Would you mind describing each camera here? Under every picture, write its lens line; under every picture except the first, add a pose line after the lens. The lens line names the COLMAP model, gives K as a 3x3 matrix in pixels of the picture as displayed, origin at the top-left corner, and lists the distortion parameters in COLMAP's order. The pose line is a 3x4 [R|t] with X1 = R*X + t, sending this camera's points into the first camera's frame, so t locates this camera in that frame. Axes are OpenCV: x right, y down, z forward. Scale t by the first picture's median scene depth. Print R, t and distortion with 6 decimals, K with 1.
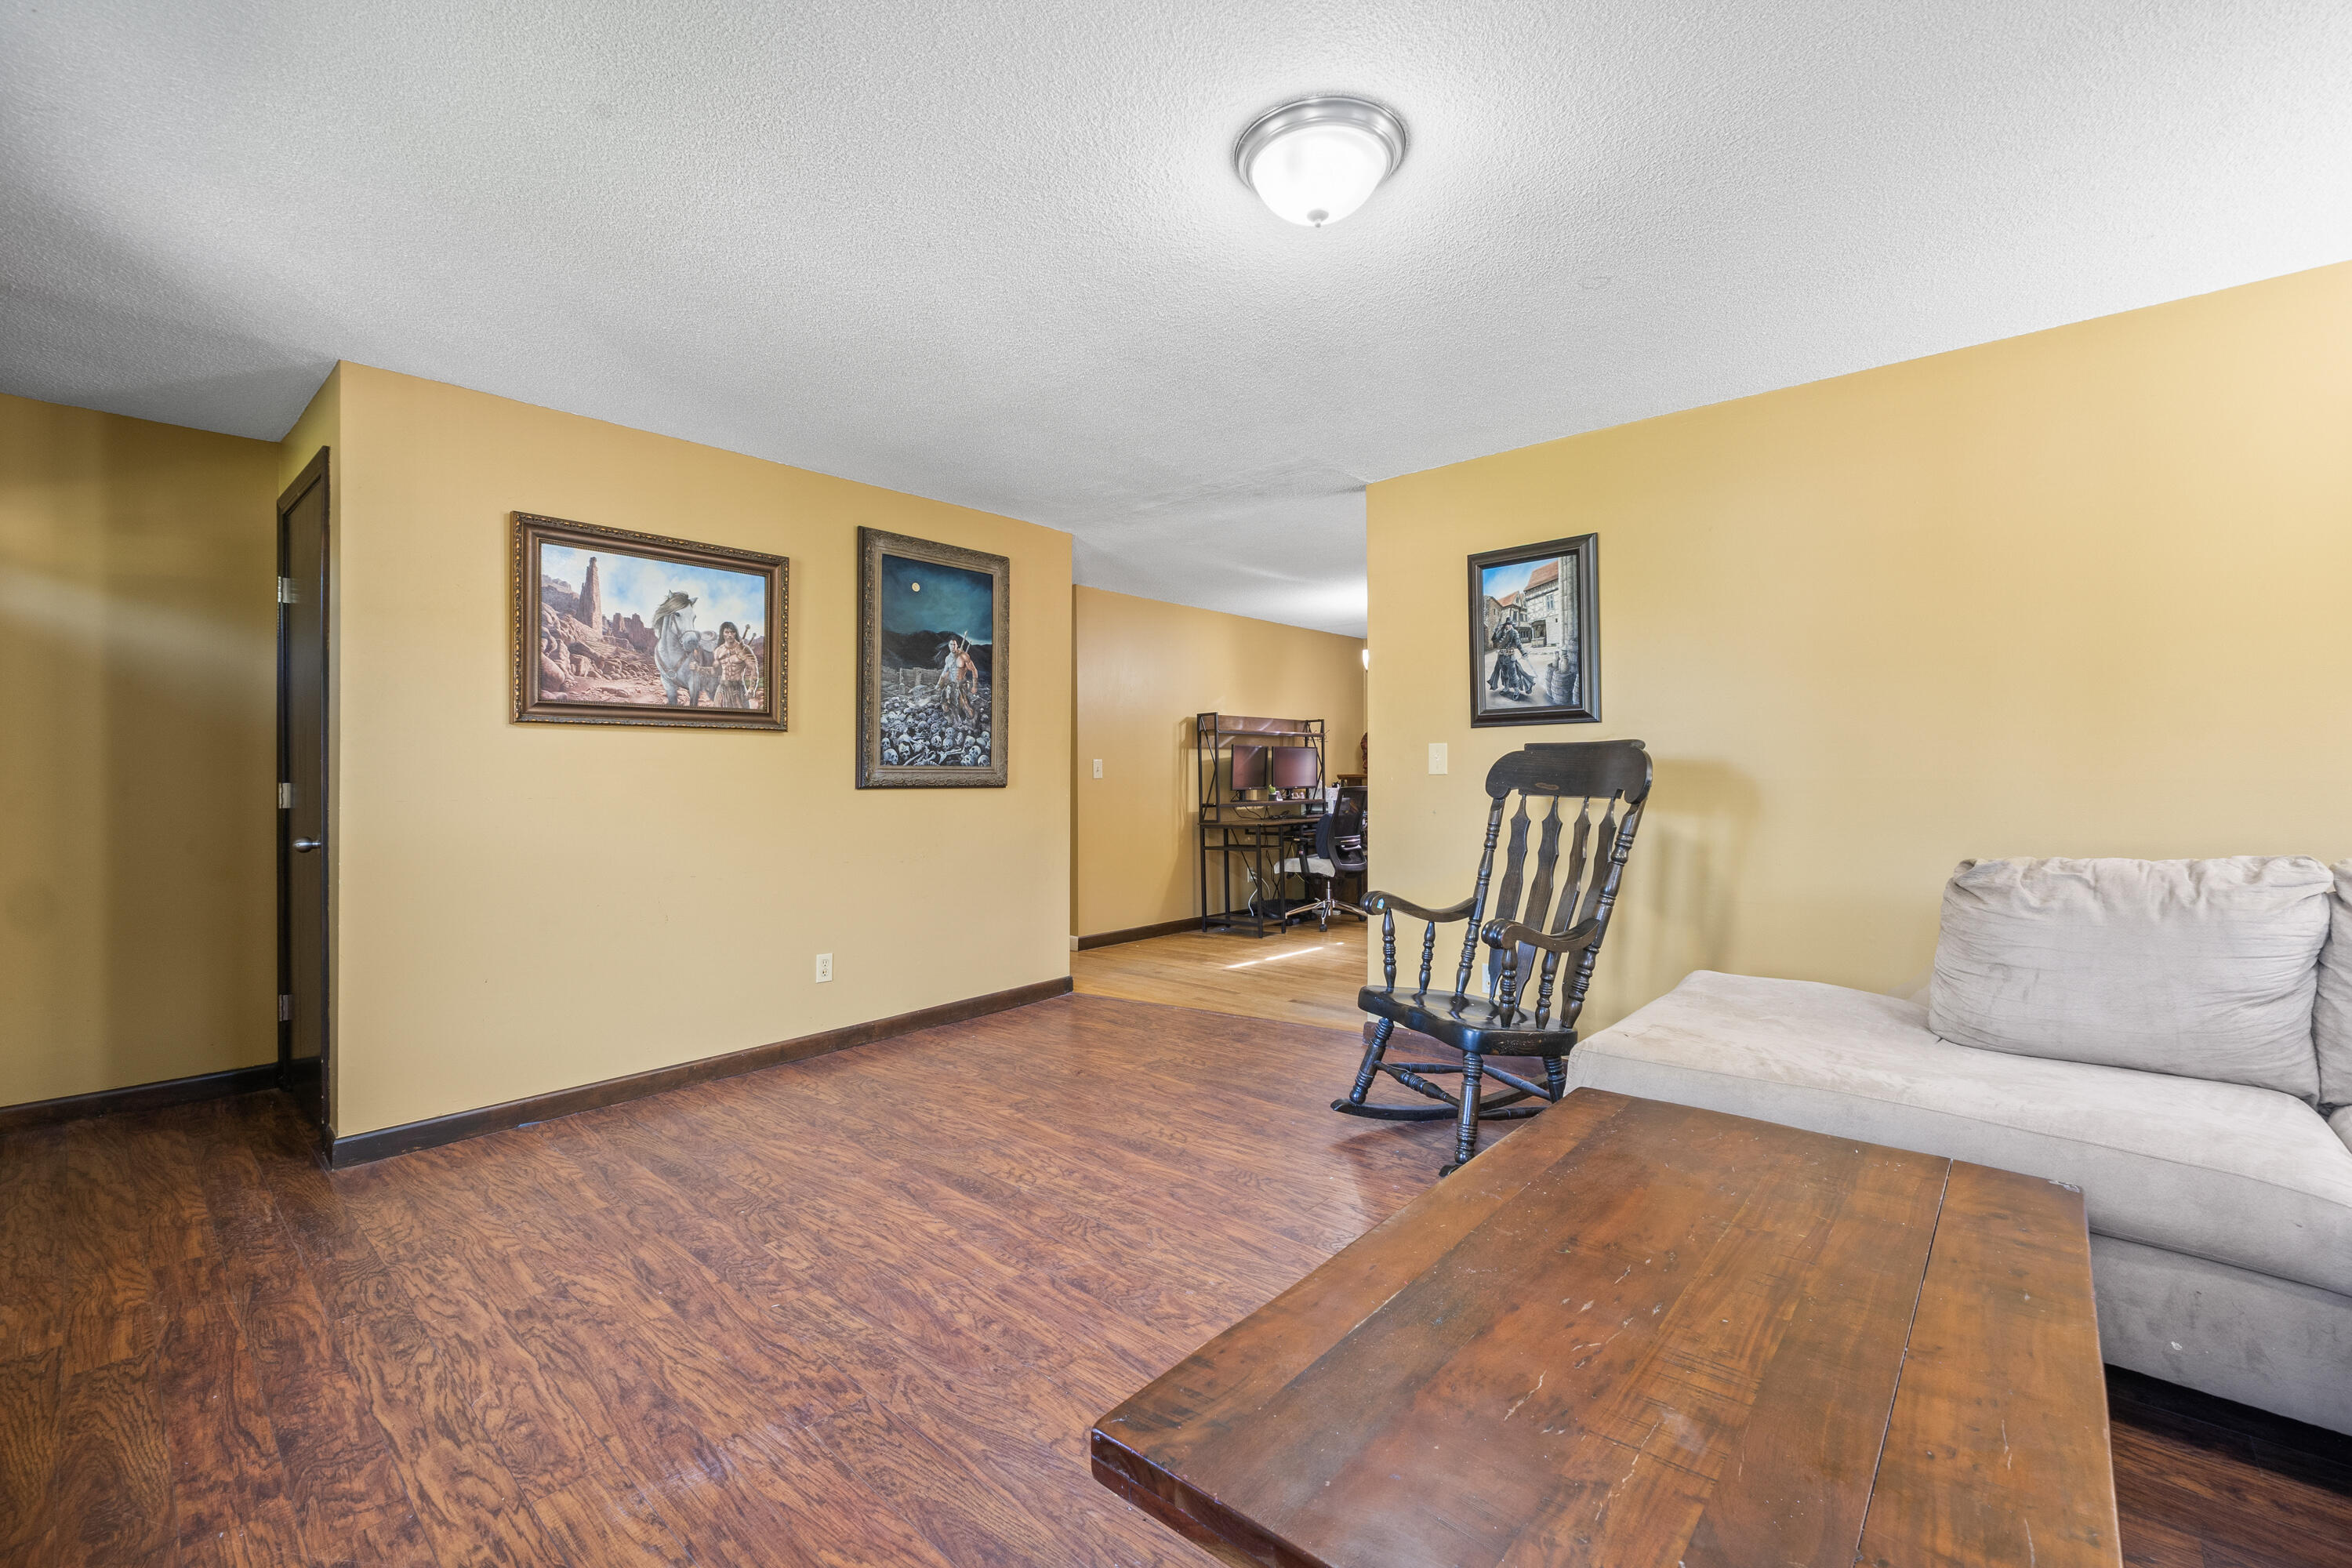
lens RADIAL K [[984.9, 0, 1173.0], [0, 984.9, 778.9], [0, 0, 1]] dist [-0.008252, 0.000185]
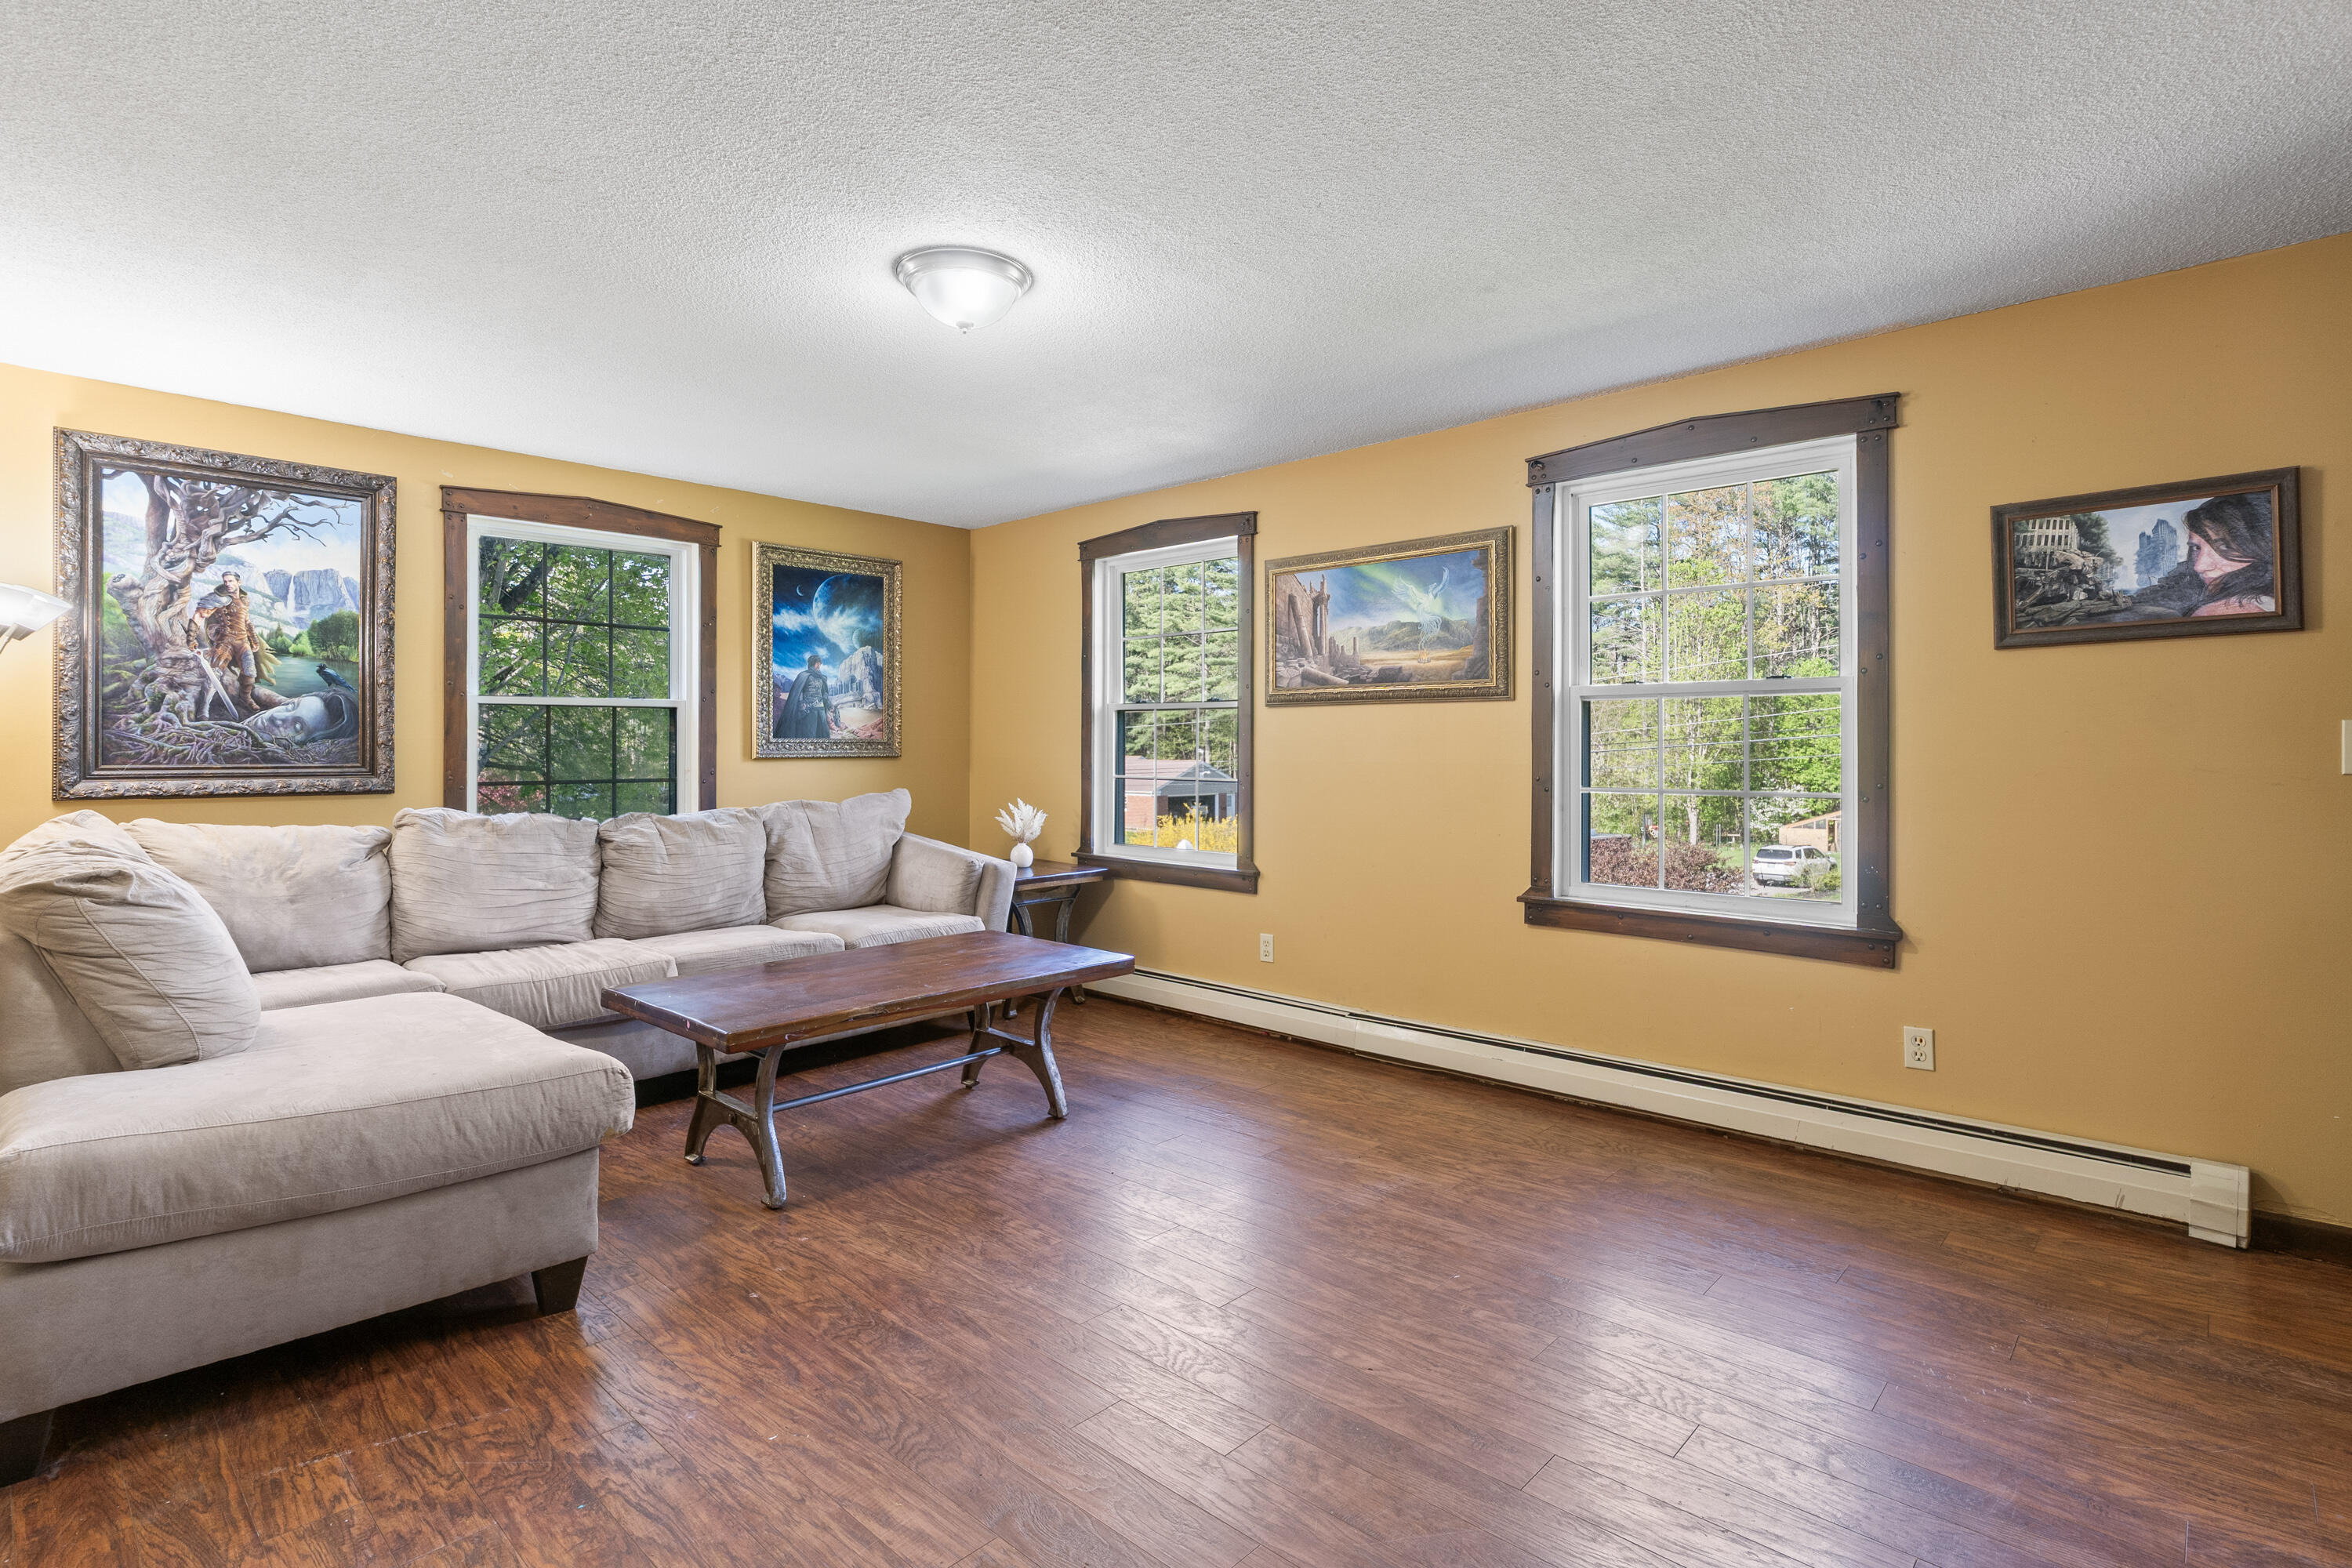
lens RADIAL K [[1132.4, 0, 1177.2], [0, 1132.4, 745.6], [0, 0, 1]] dist [-0.002920, -0.000318]
pose [[-0.999871, 0.003794, 0.015639, -0.079468], [0.003799, 0.999993, 0.000278, -0.014546], [-0.015638, 0.000338, -0.999878, 1.330443]]
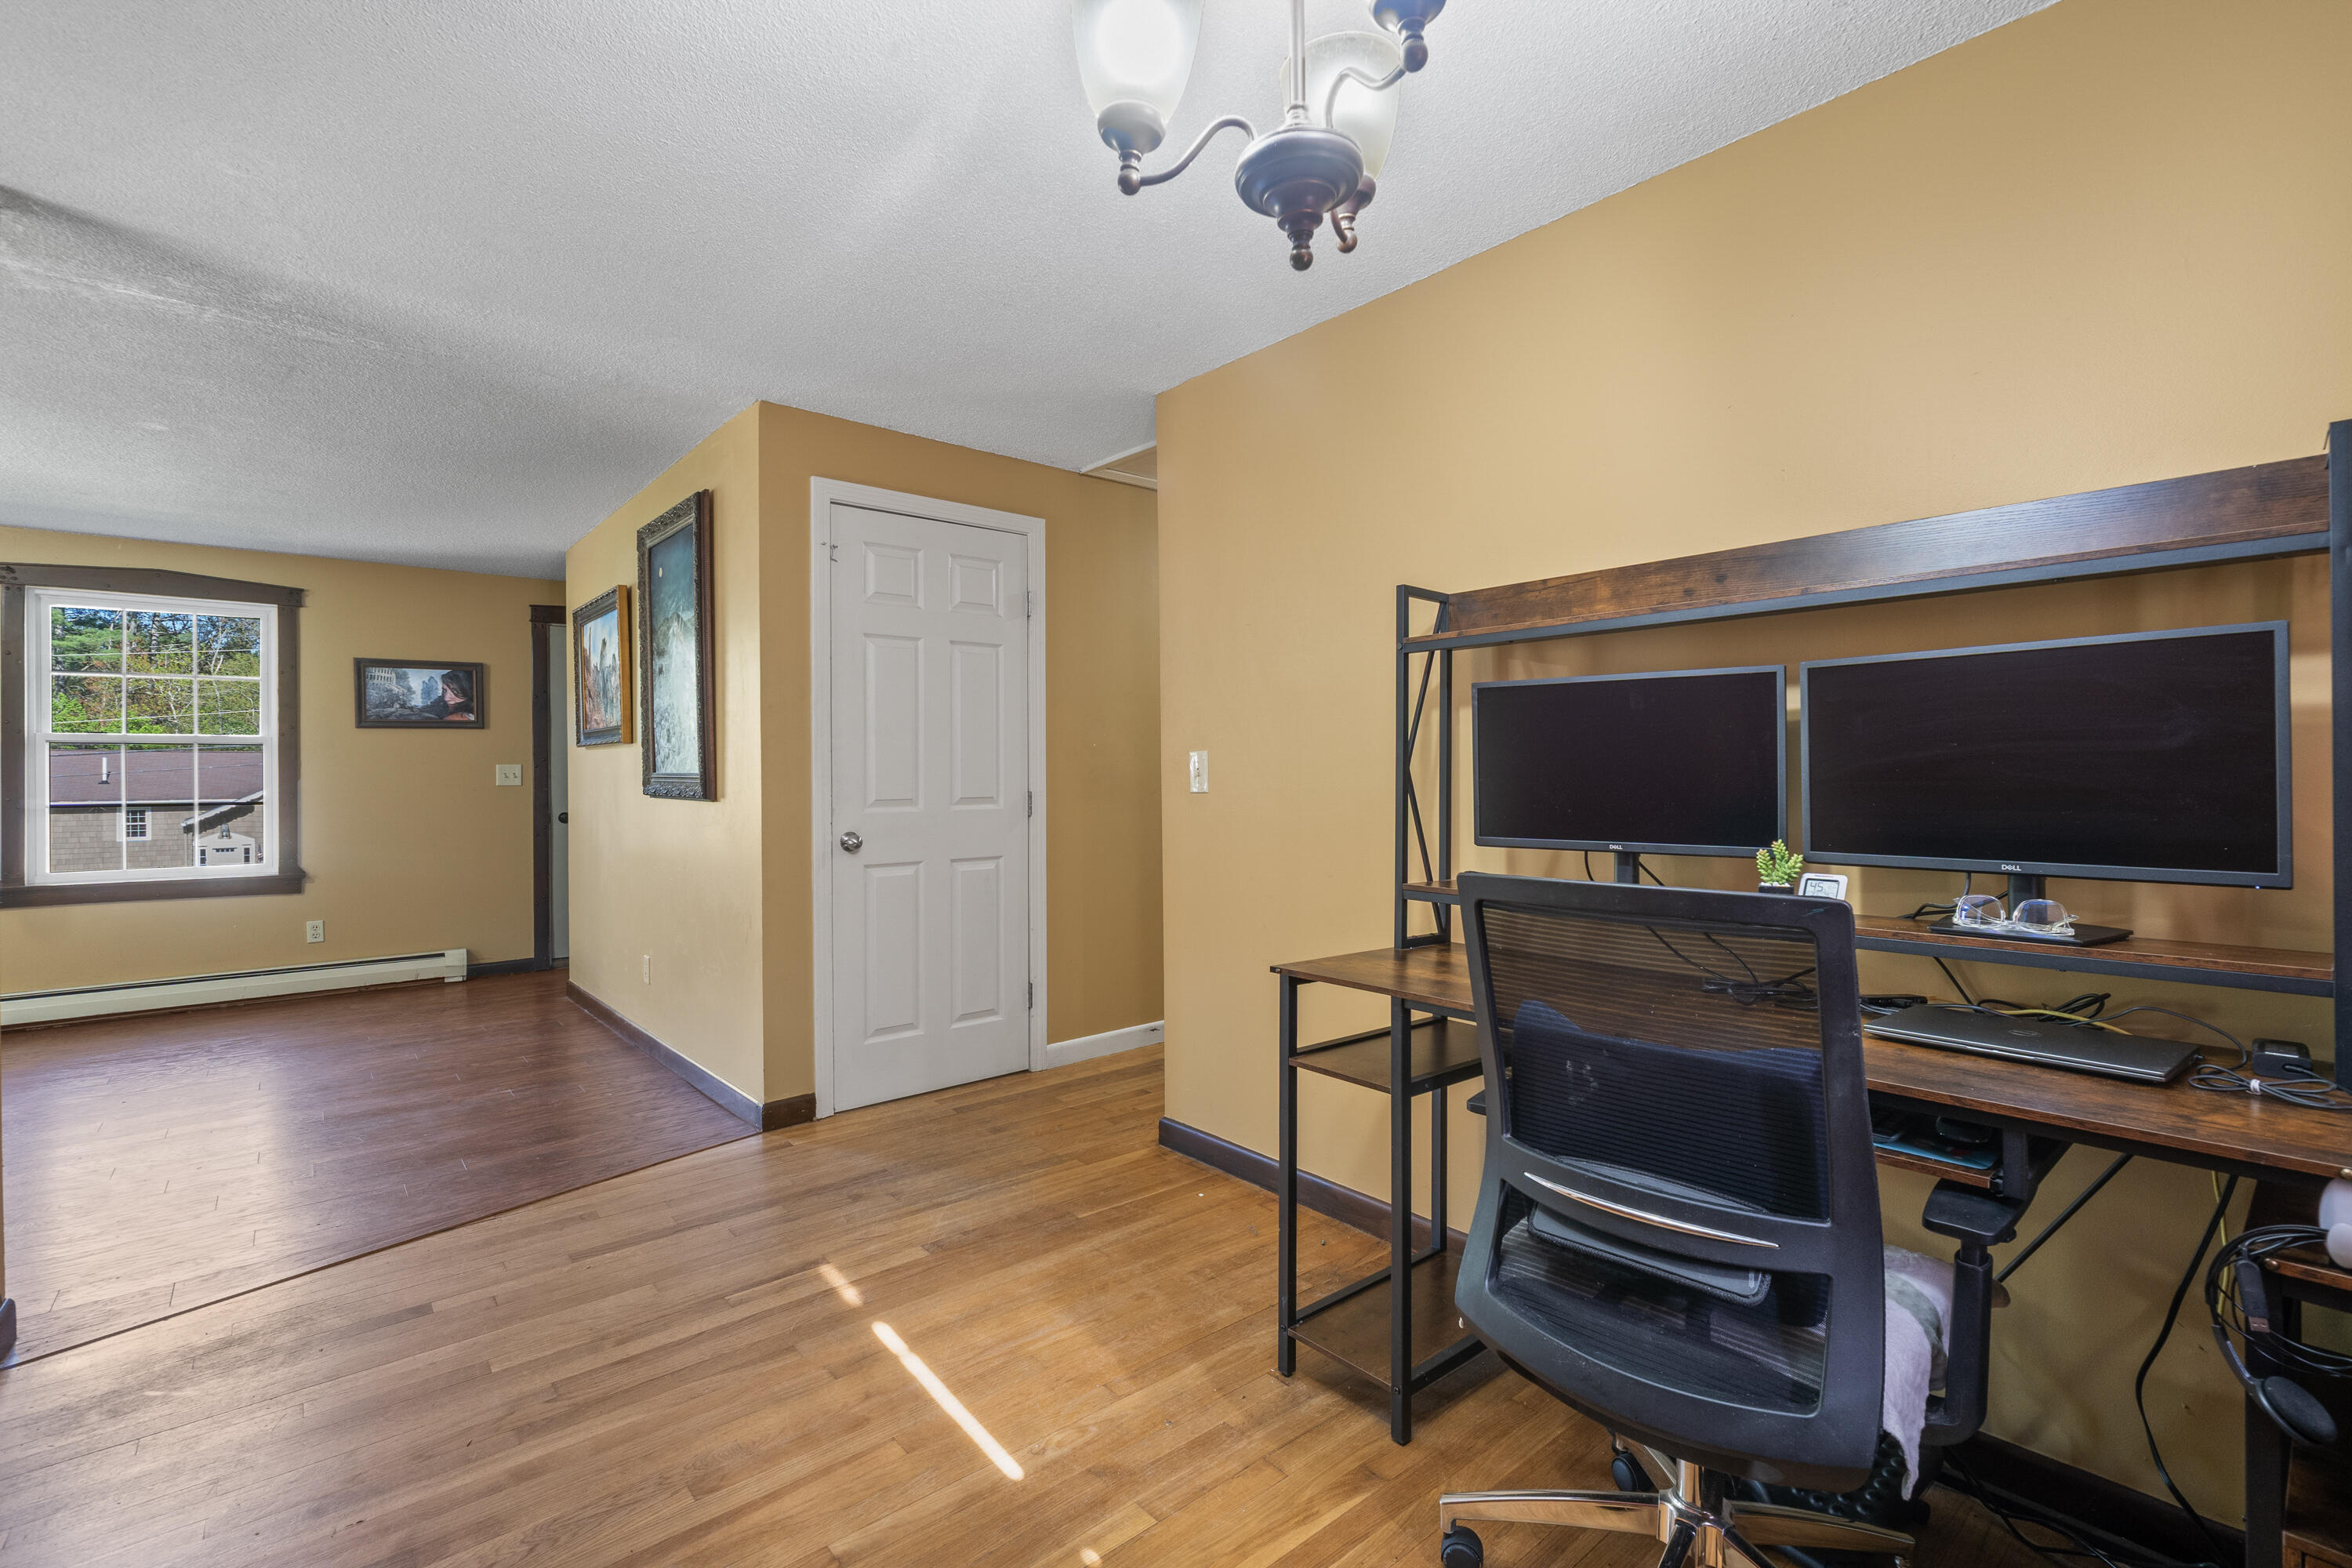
lens RADIAL K [[1047.4, 0, 1152.3], [0, 1047.4, 773.4], [0, 0, 1]] dist [0.019660, 0.000243]
pose [[-0.152760, 0.006056, -0.988245, 0.761538], [0.000909, 0.999982, 0.005987, -0.023383], [0.988263, 0.000016, -0.152763, 1.943767]]
